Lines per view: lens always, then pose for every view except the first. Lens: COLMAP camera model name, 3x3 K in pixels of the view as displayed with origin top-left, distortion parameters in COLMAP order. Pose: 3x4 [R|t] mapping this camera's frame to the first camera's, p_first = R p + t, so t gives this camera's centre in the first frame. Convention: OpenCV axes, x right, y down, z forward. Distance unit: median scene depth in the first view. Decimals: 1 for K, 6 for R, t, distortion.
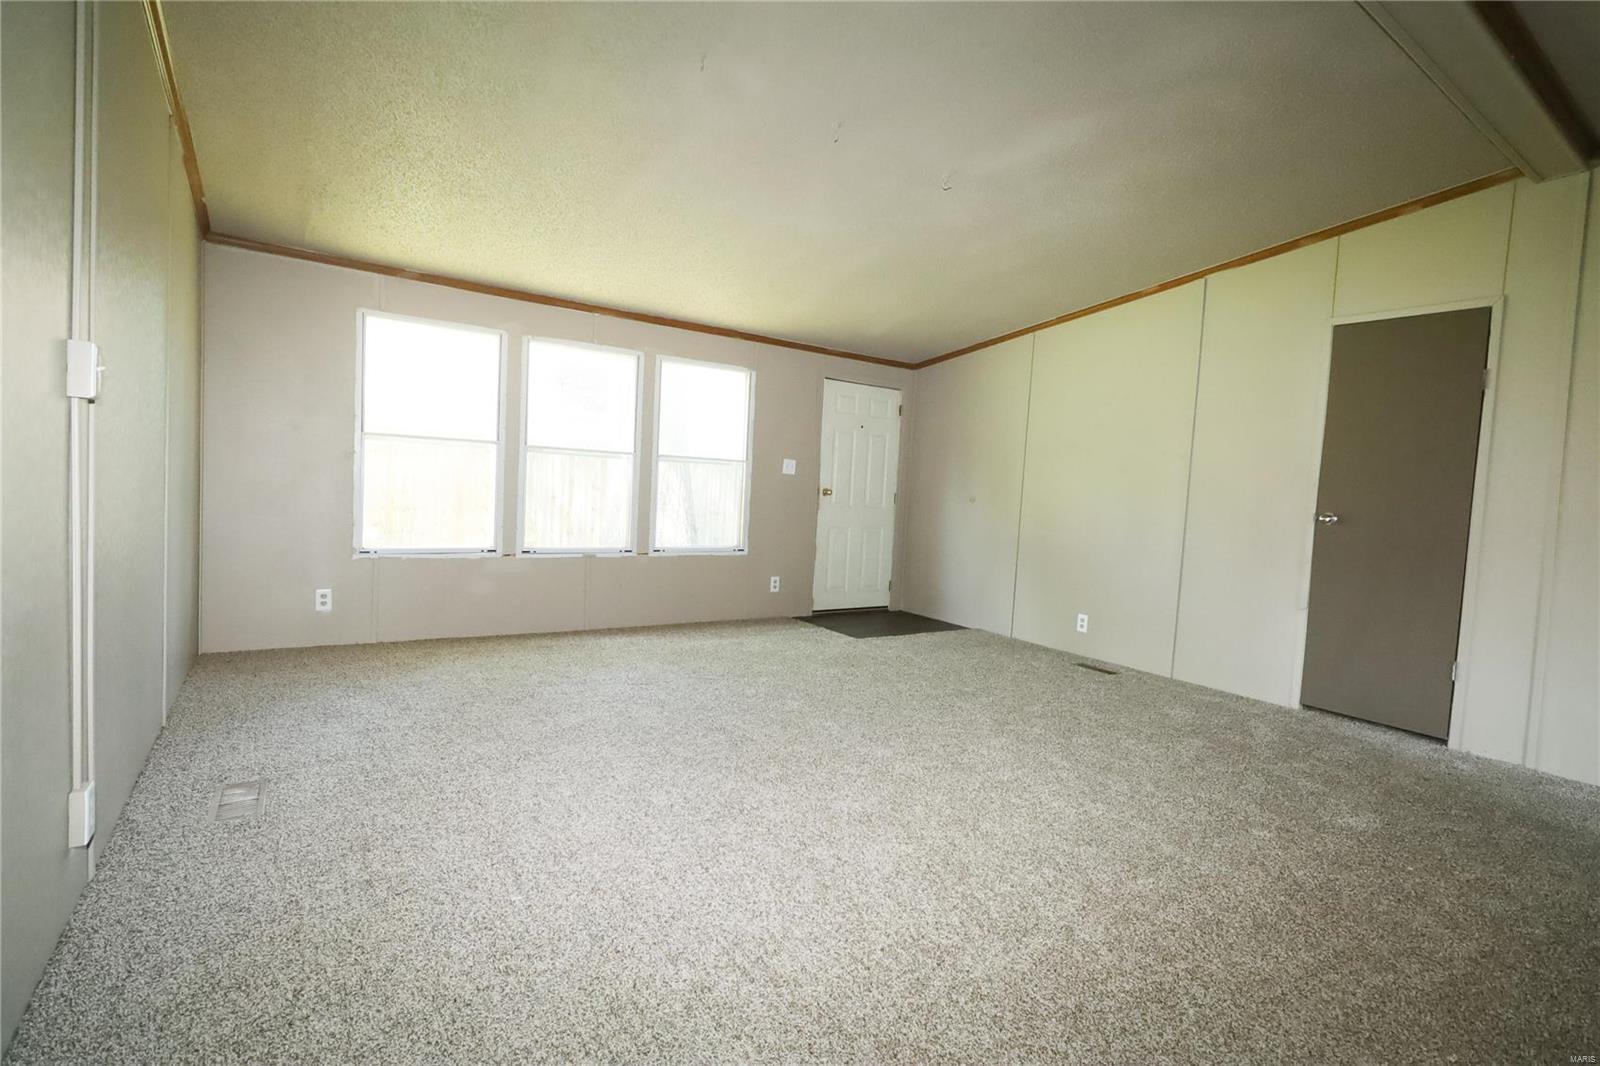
lens RADIAL K [[732.4, 0, 799.2], [0, 732.4, 523.2], [0, 0, 1]] dist [0.001135, 0.000073]
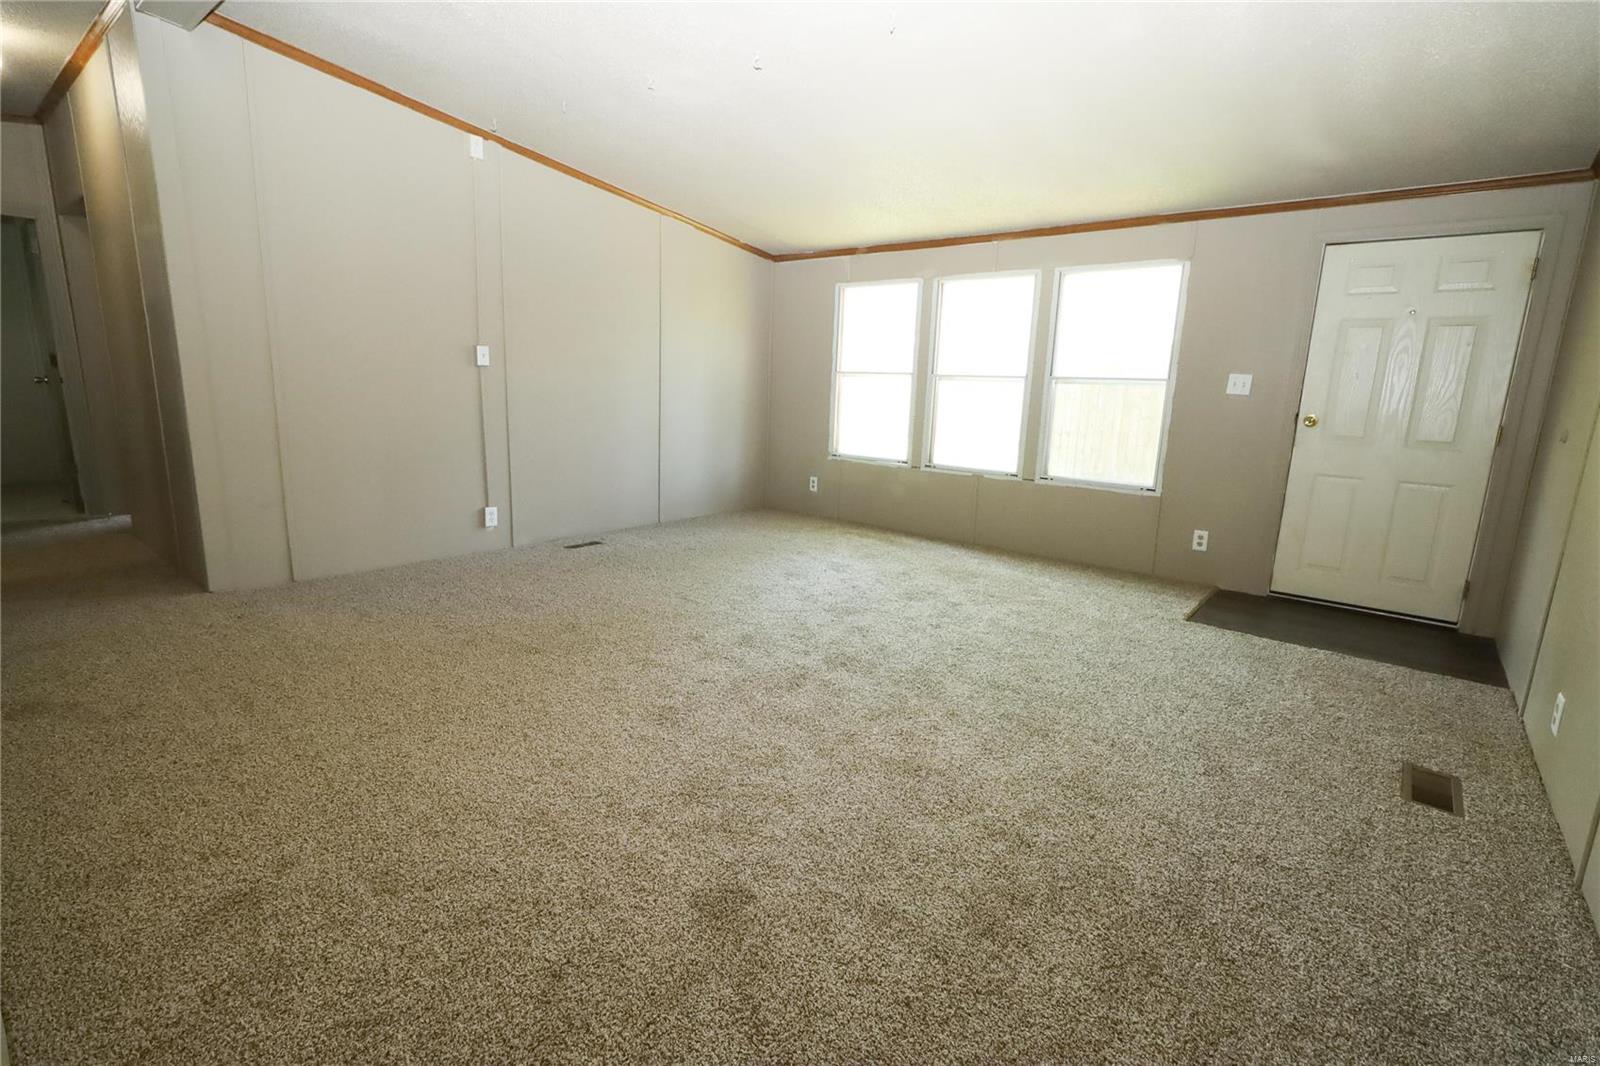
lens RADIAL K [[732.4, 0, 799.5], [0, 732.4, 532.5], [0, 0, 1]] dist [0.001135, 0.000073]
pose [[0.286520, 0.141982, -0.947495, 0.604904], [-0.076461, 0.989192, 0.125109, 0.011596], [0.955018, 0.036600, 0.294280, 0.393246]]
